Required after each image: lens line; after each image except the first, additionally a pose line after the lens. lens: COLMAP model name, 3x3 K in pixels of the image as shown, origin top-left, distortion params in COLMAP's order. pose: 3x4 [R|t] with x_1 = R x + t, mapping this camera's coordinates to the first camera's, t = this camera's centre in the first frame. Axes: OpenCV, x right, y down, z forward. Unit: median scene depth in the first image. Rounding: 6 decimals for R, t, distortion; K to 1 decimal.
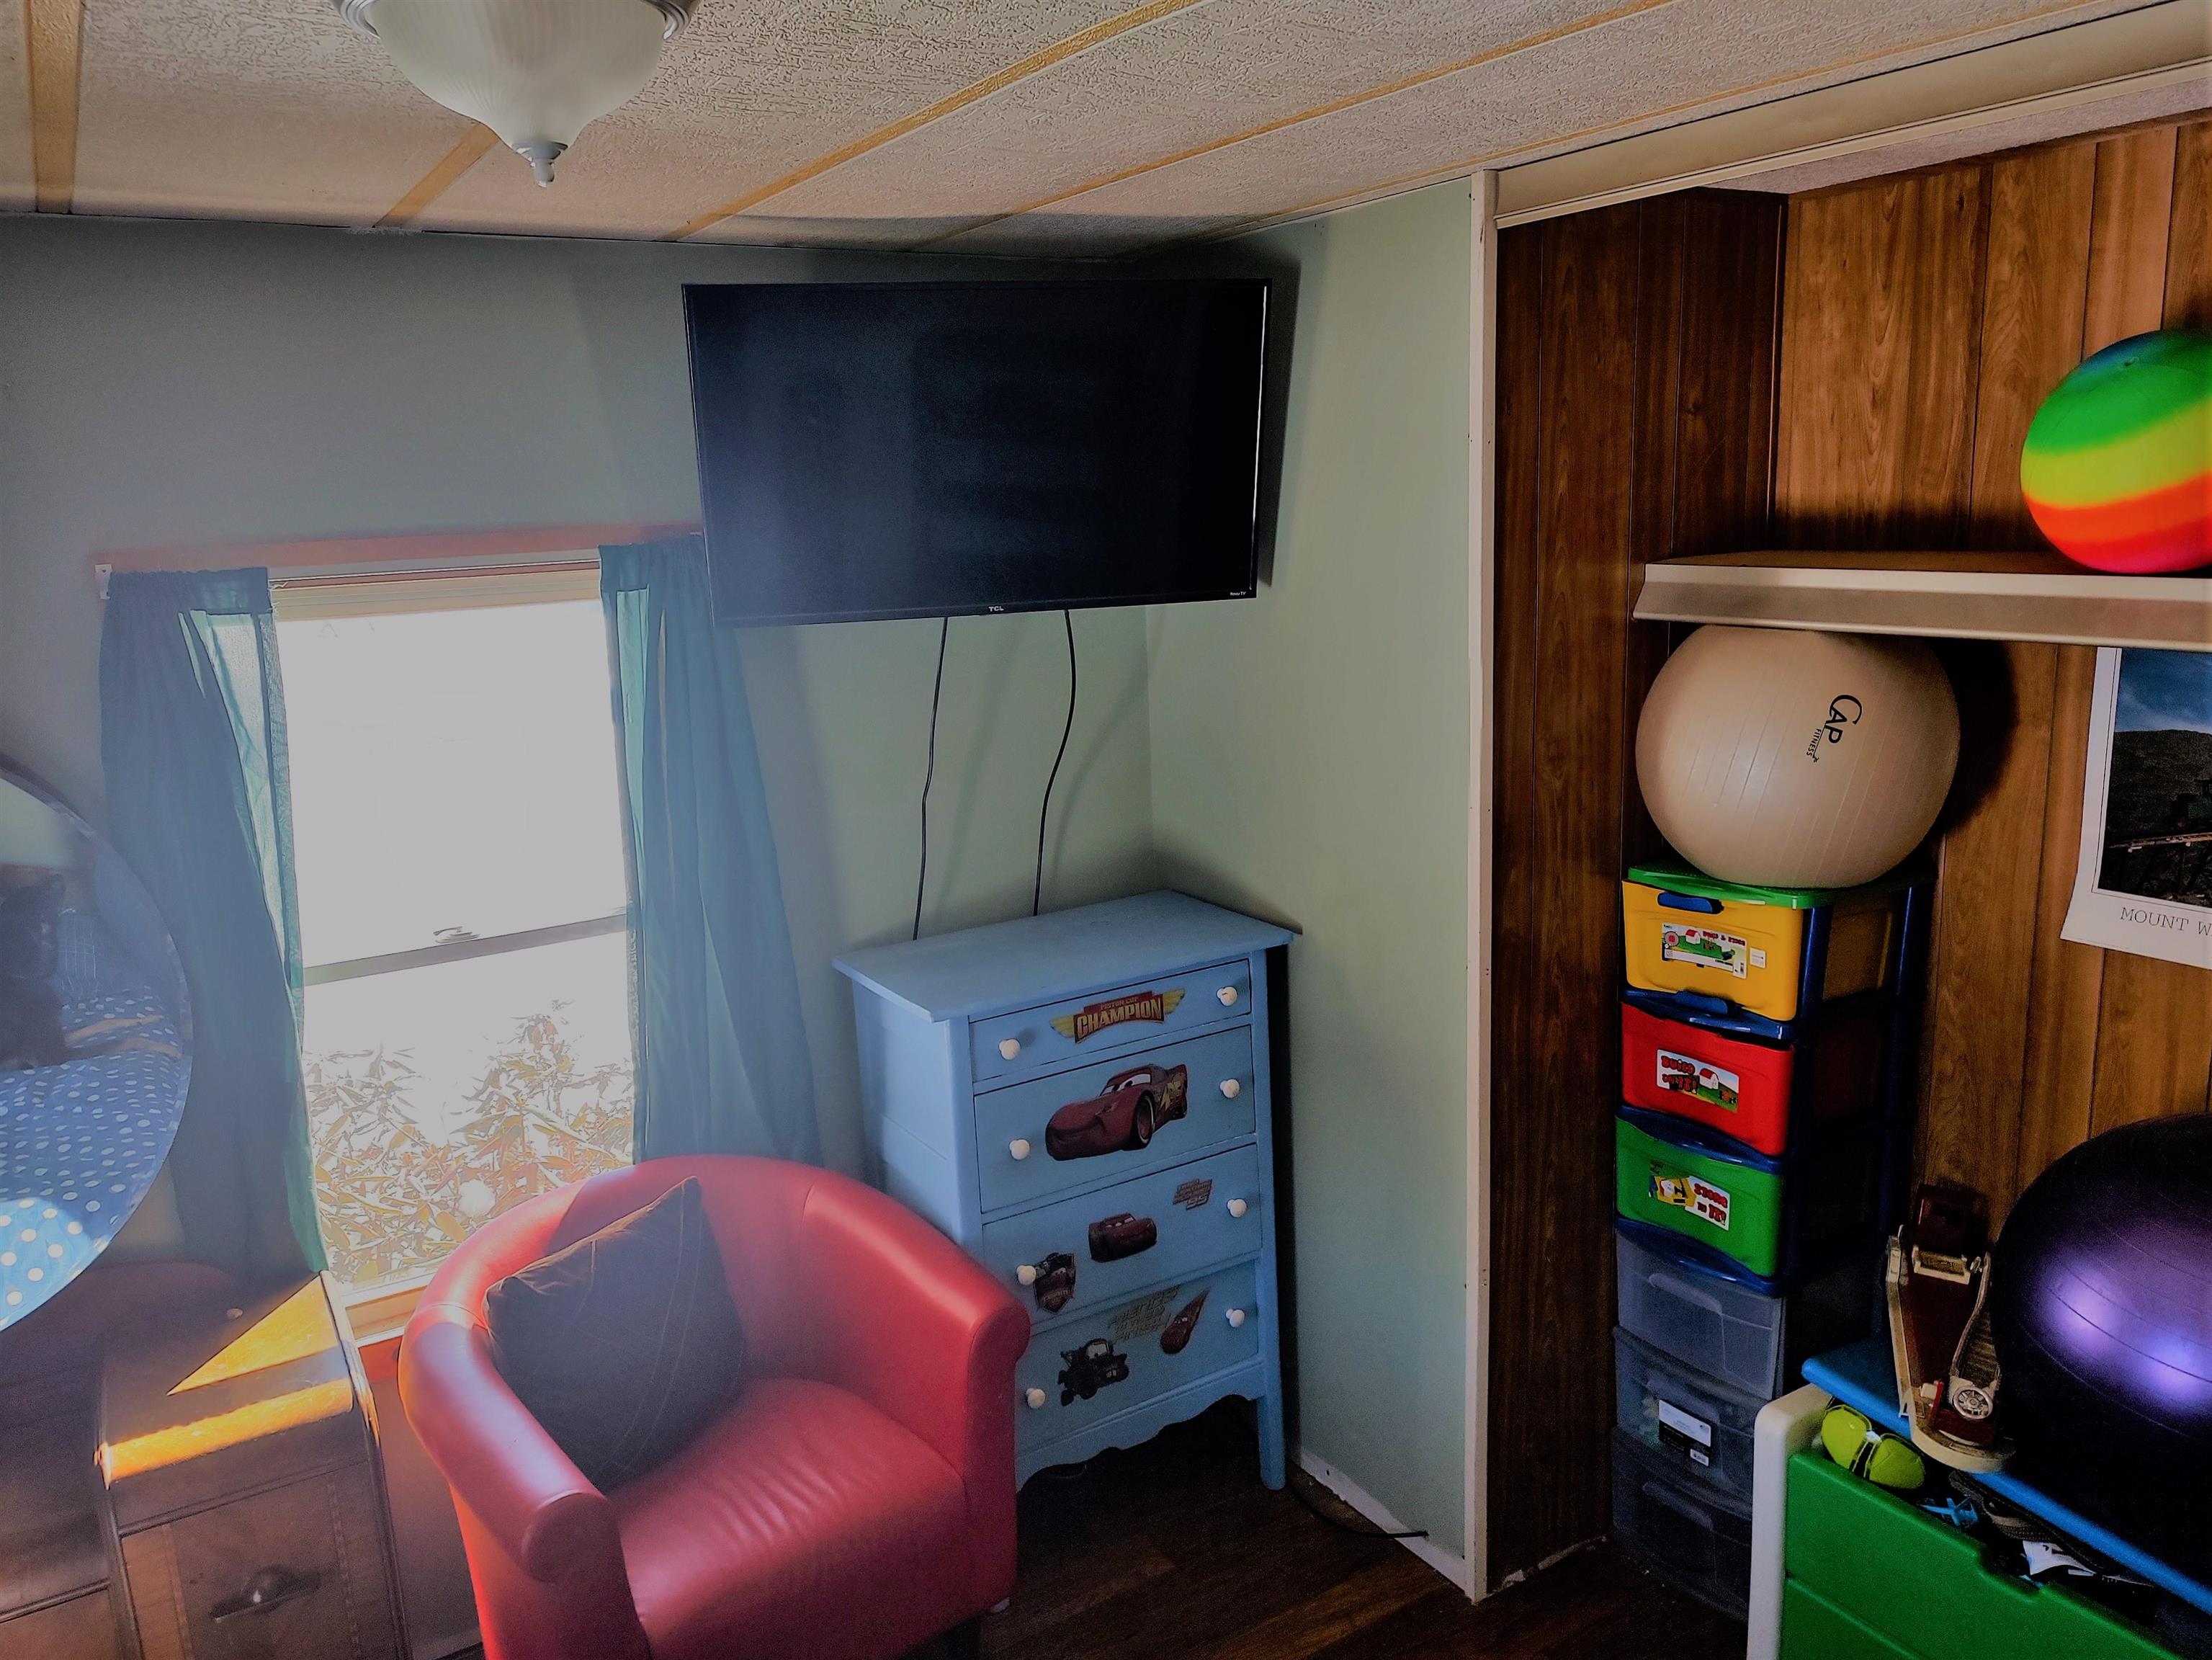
lens RADIAL K [[1634.5, 0, 1127.1], [0, 1634.5, 821.0], [0, 0, 1]] dist [0.039907, -0.005110]
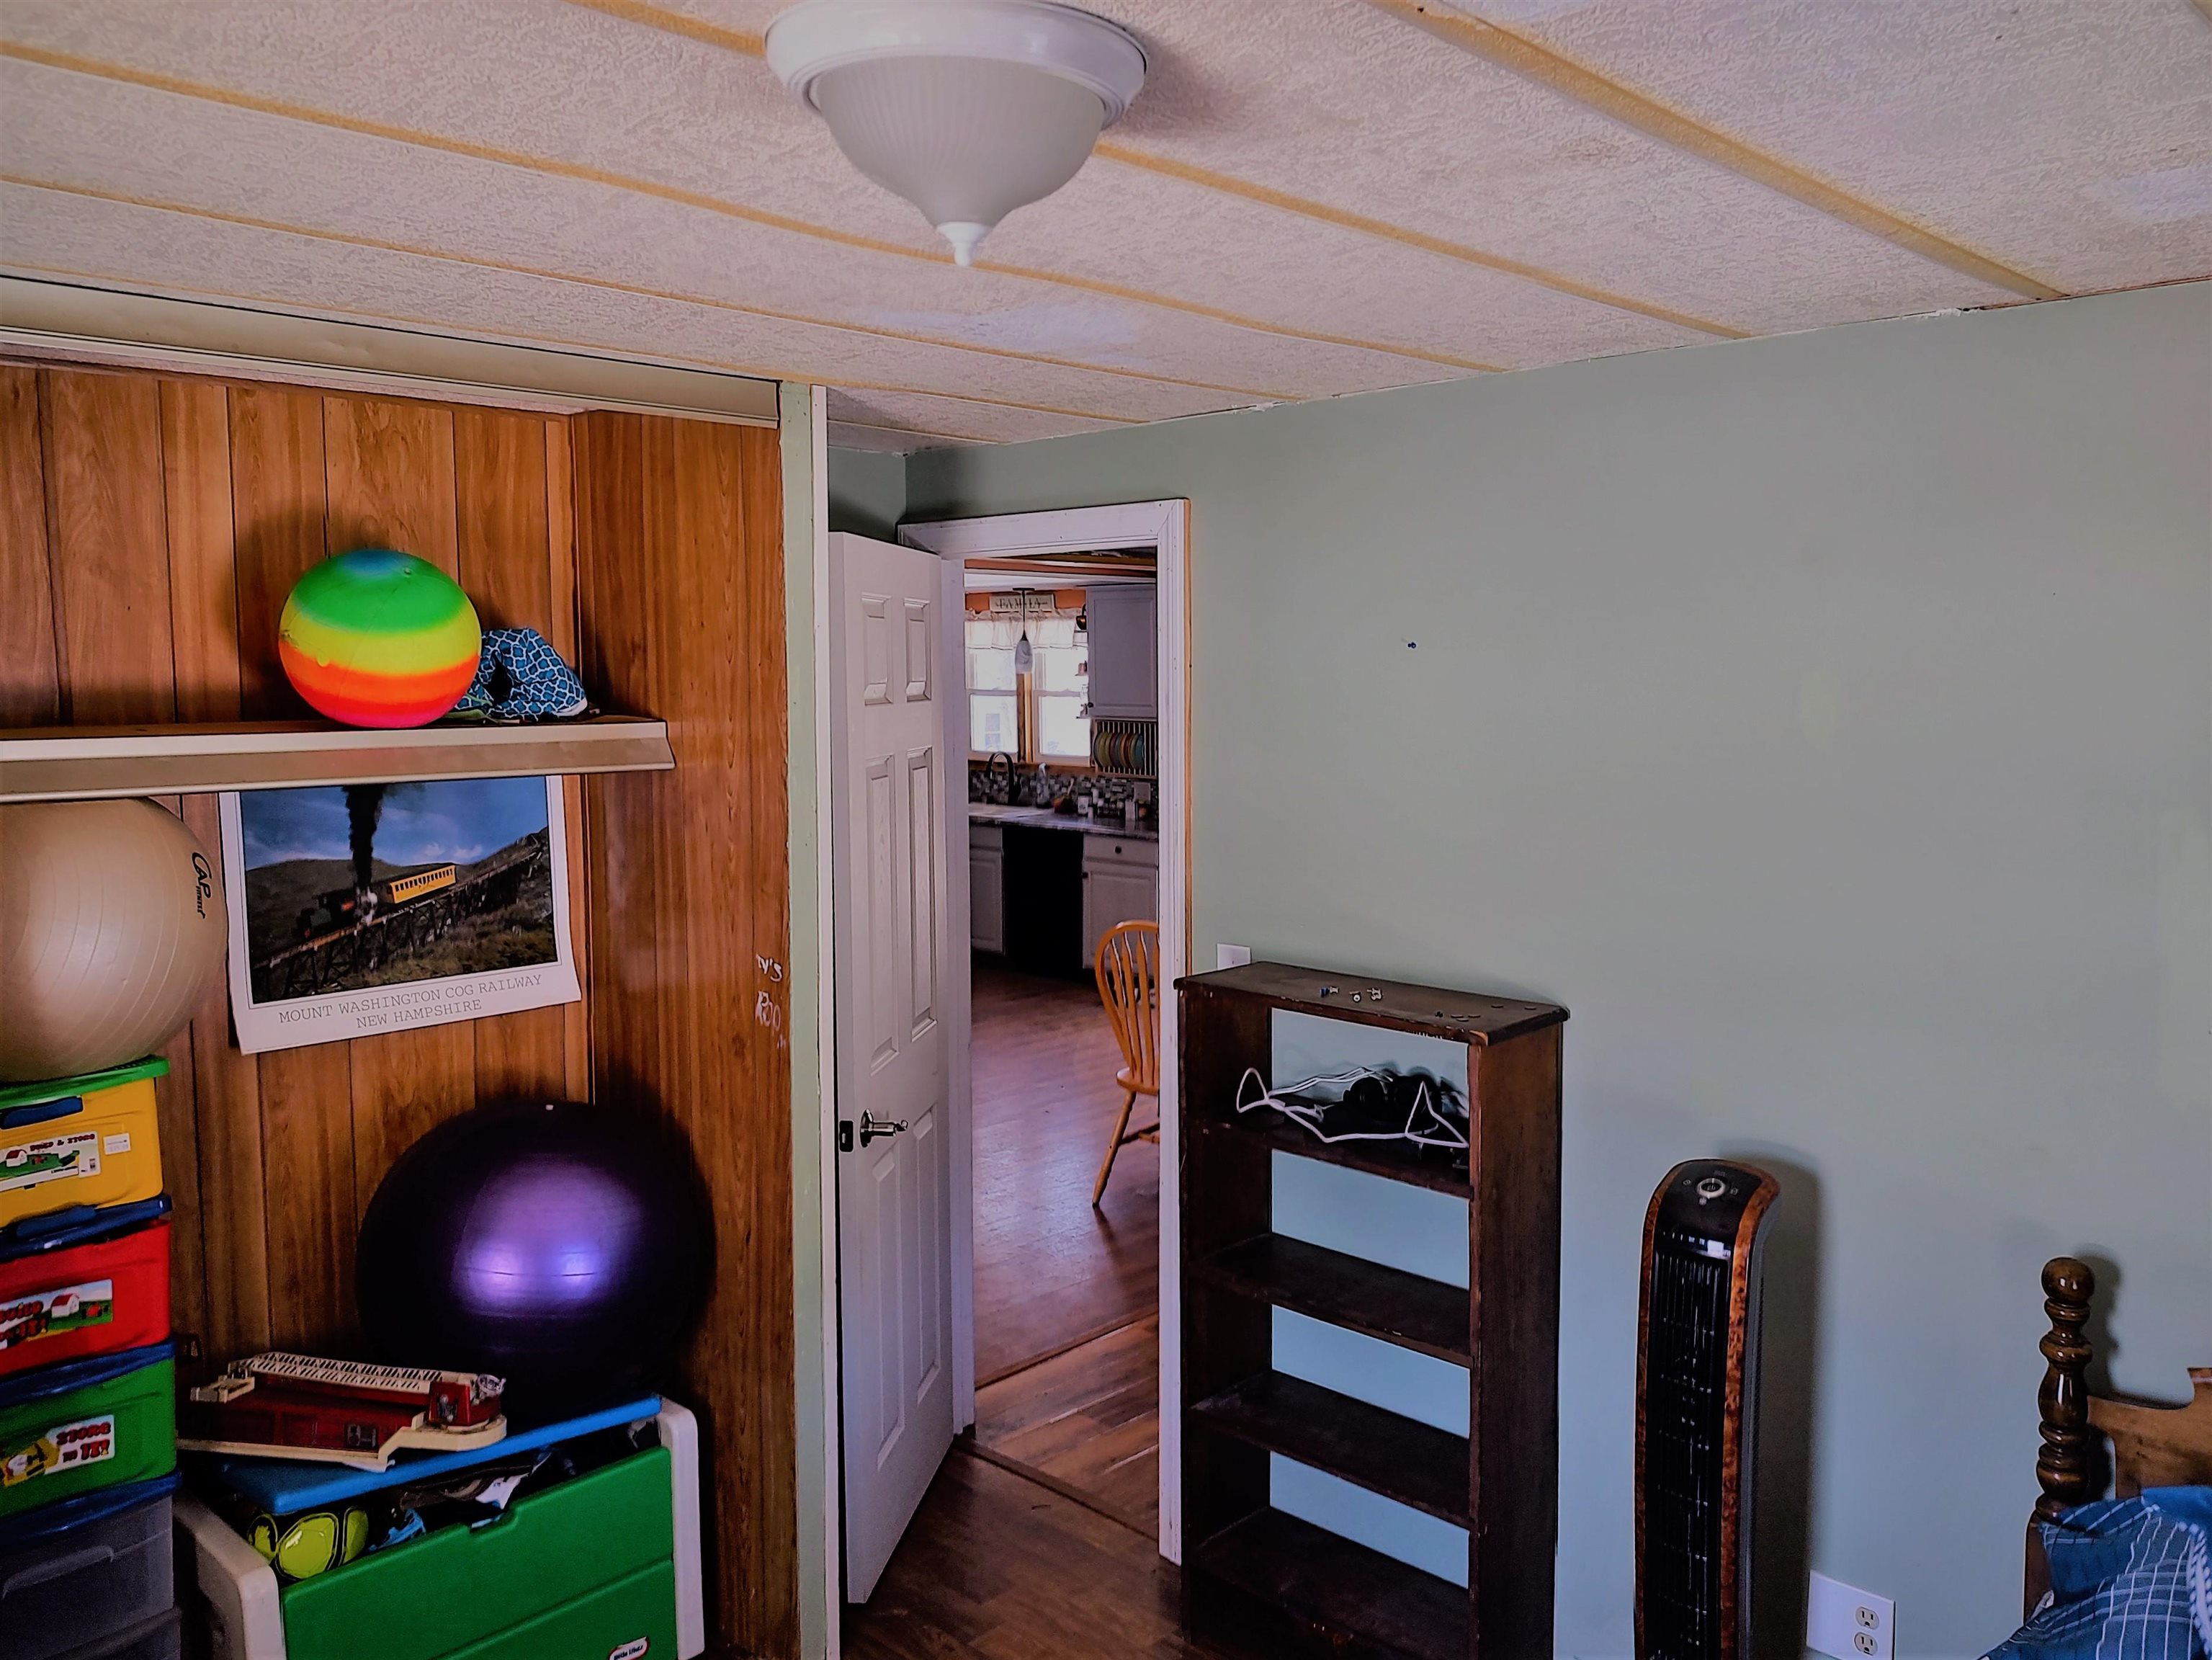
lens RADIAL K [[1634.5, 0, 1127.1], [0, 1634.5, 821.0], [0, 0, 1]] dist [0.039907, -0.005110]
pose [[-0.205891, -0.060108, 0.976727, -0.673020], [0.205159, 0.973279, 0.103143, -0.078764], [-0.956827, 0.221621, -0.188058, 0.596671]]
